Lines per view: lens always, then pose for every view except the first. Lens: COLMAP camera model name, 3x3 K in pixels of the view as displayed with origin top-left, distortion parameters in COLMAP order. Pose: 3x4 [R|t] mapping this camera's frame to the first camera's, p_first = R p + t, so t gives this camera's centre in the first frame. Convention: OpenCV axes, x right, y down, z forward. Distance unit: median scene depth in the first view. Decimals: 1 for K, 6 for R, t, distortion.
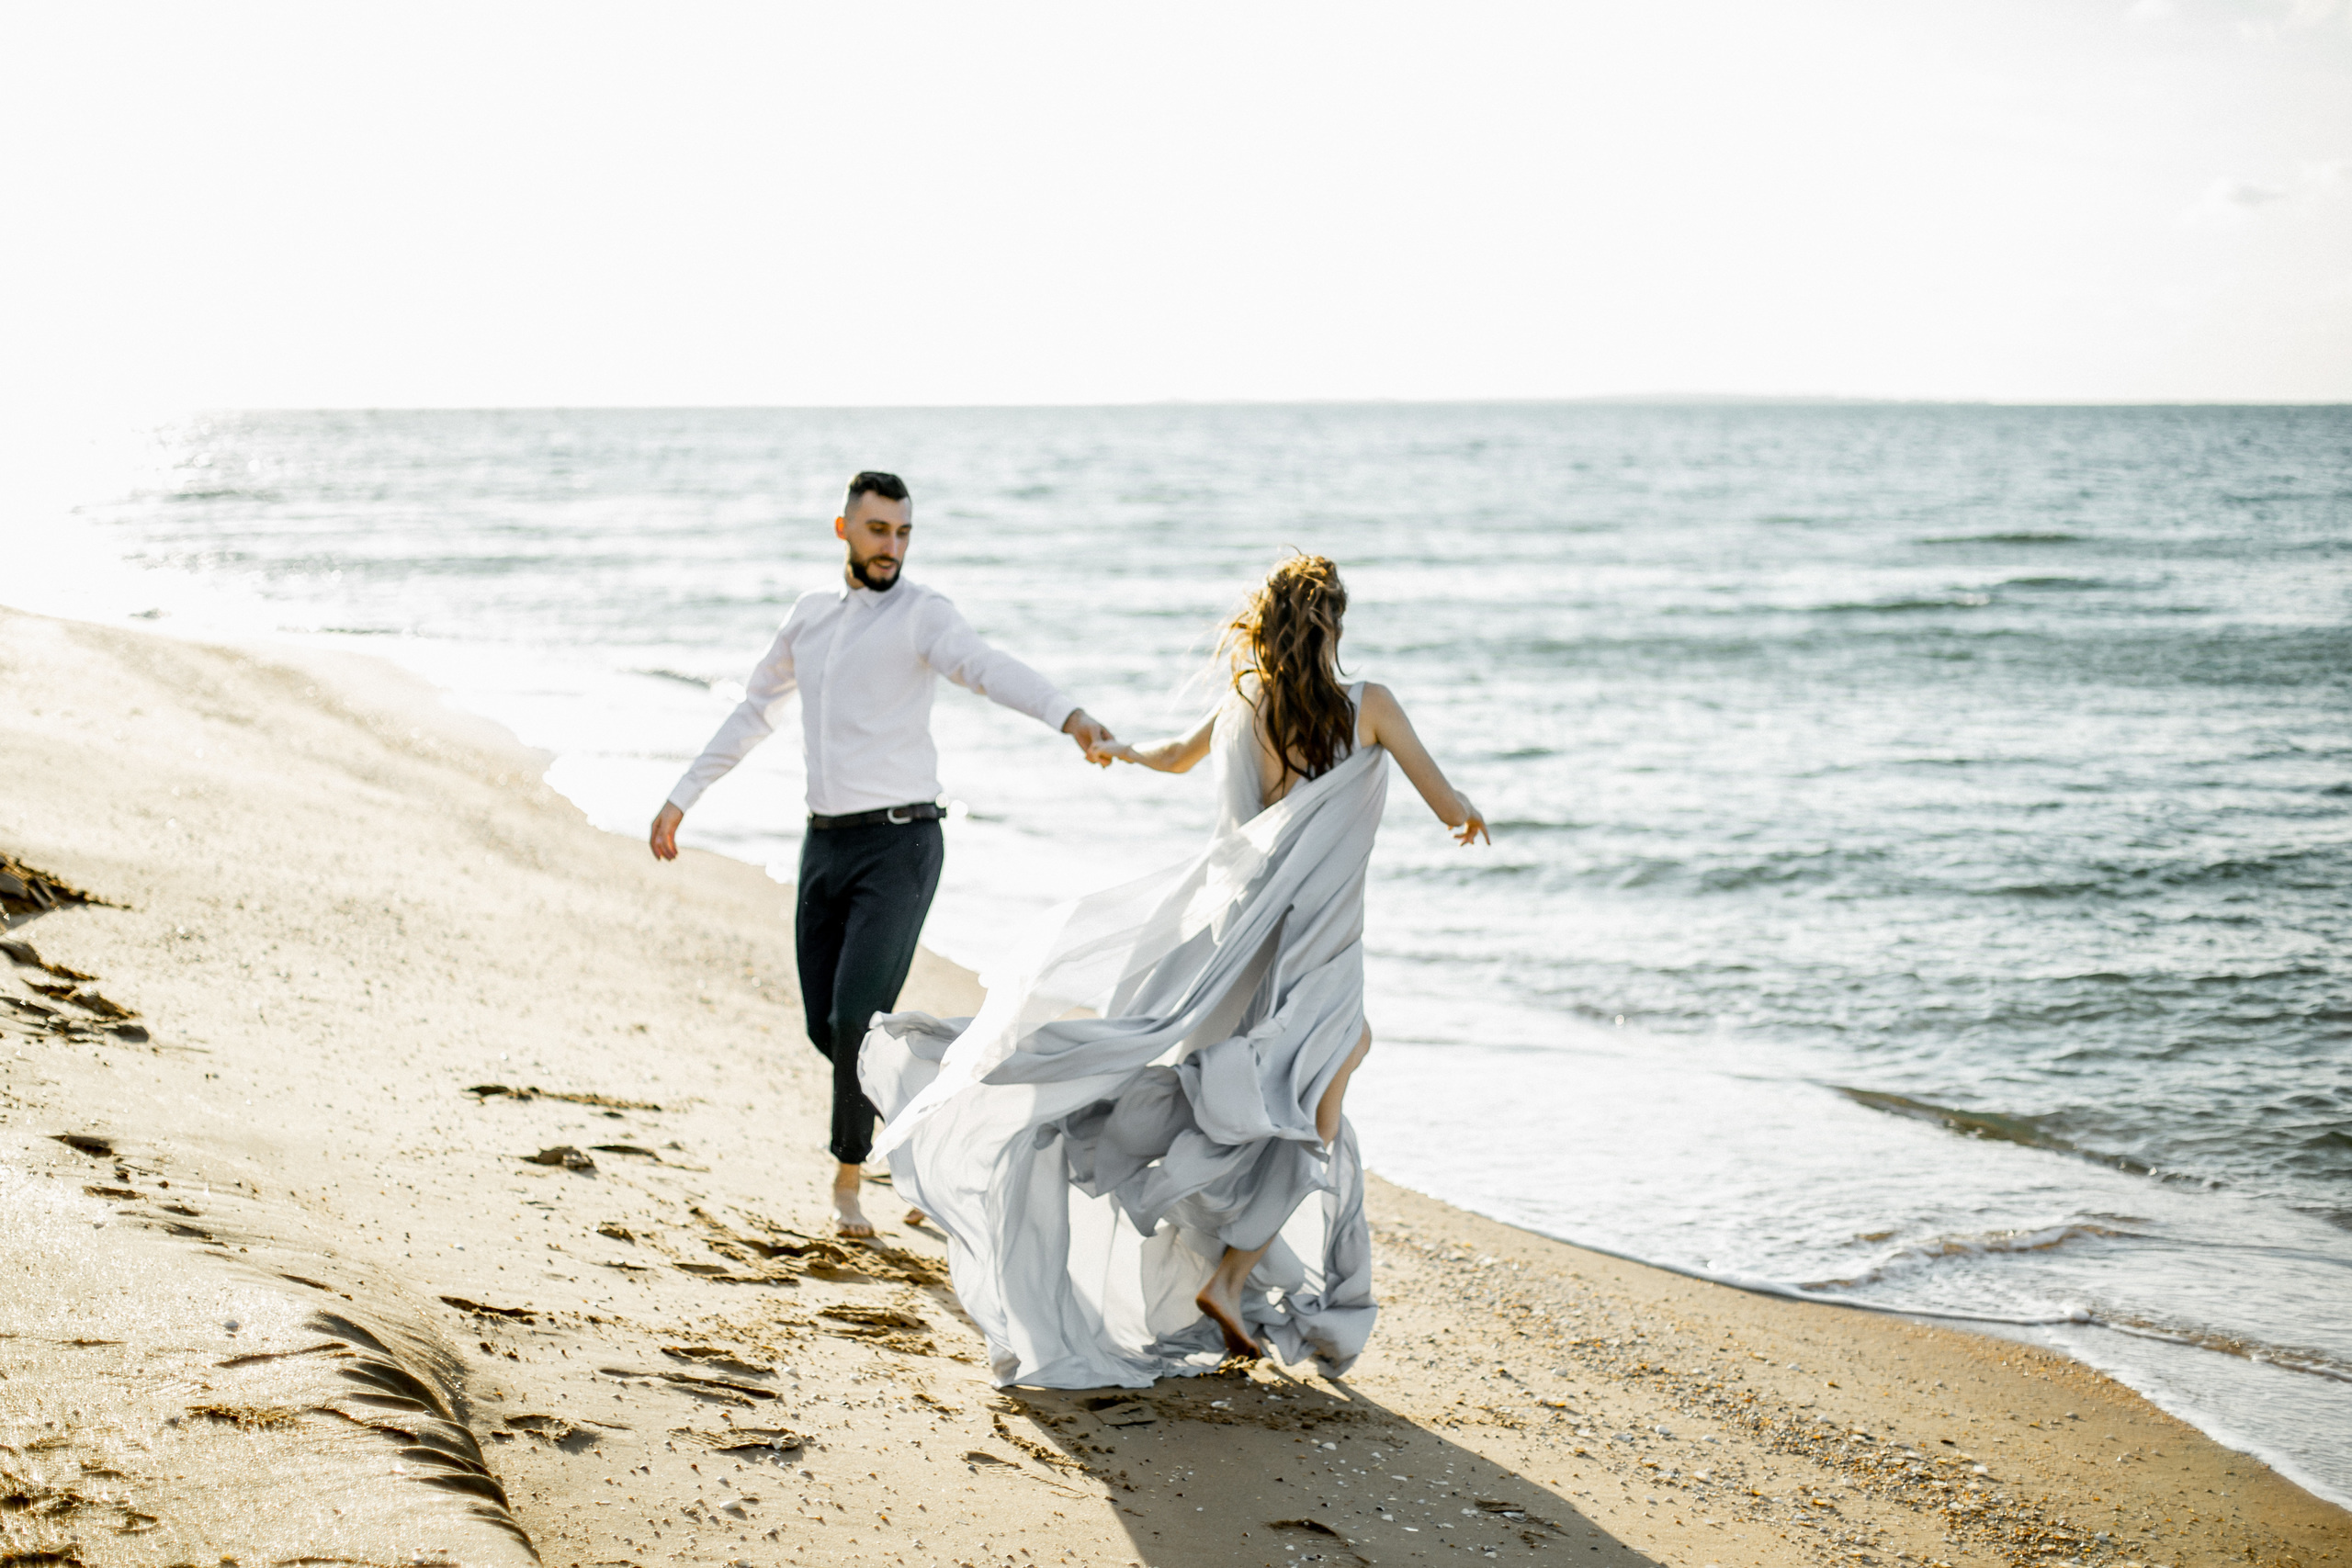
lens RADIAL K [[3376.9, 0, 1168.1], [0, 3376.9, 772.6], [0, 0, 1]] dist [-0.069859, 0.000000]
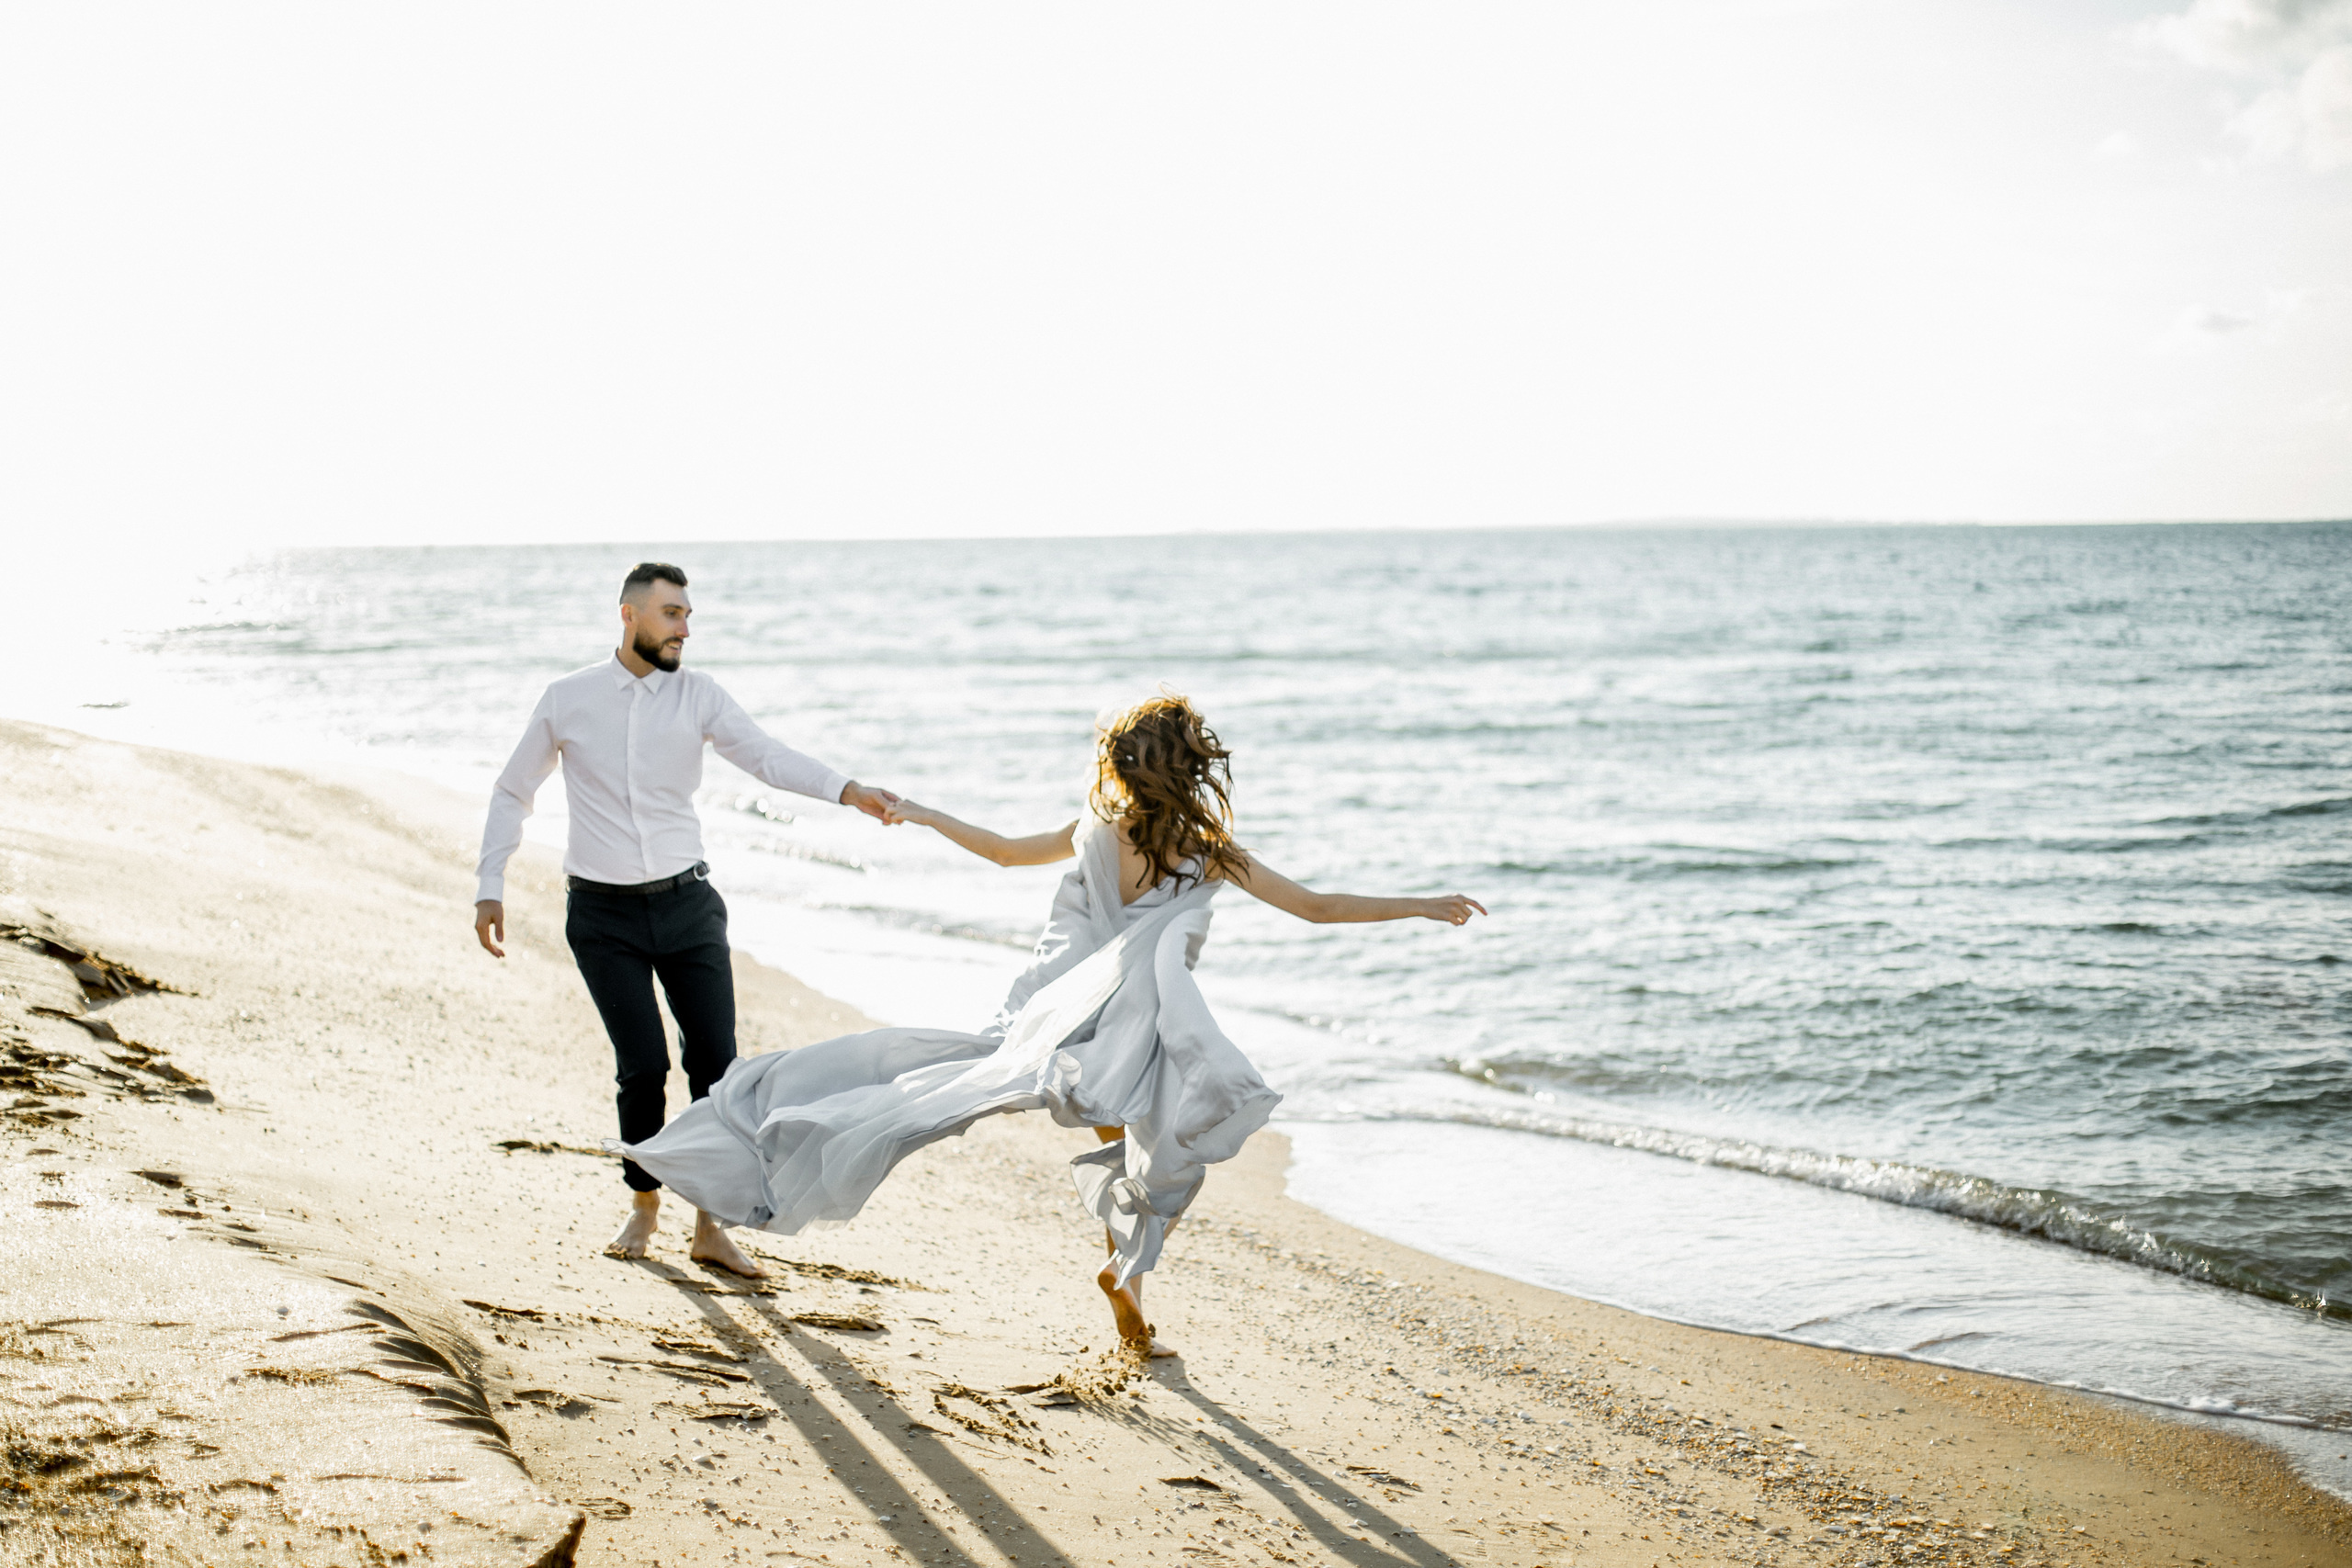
lens RADIAL K [[3376.9, 0, 1181.4], [0, 3376.9, 795.3], [0, 0, 1]] dist [-0.069859, 0.000000]
pose [[0.999848, -0.009502, -0.014621, 0.048549], [0.009030, 0.999446, -0.032019, 0.019311], [0.014918, 0.031882, 0.999380, -0.158174]]
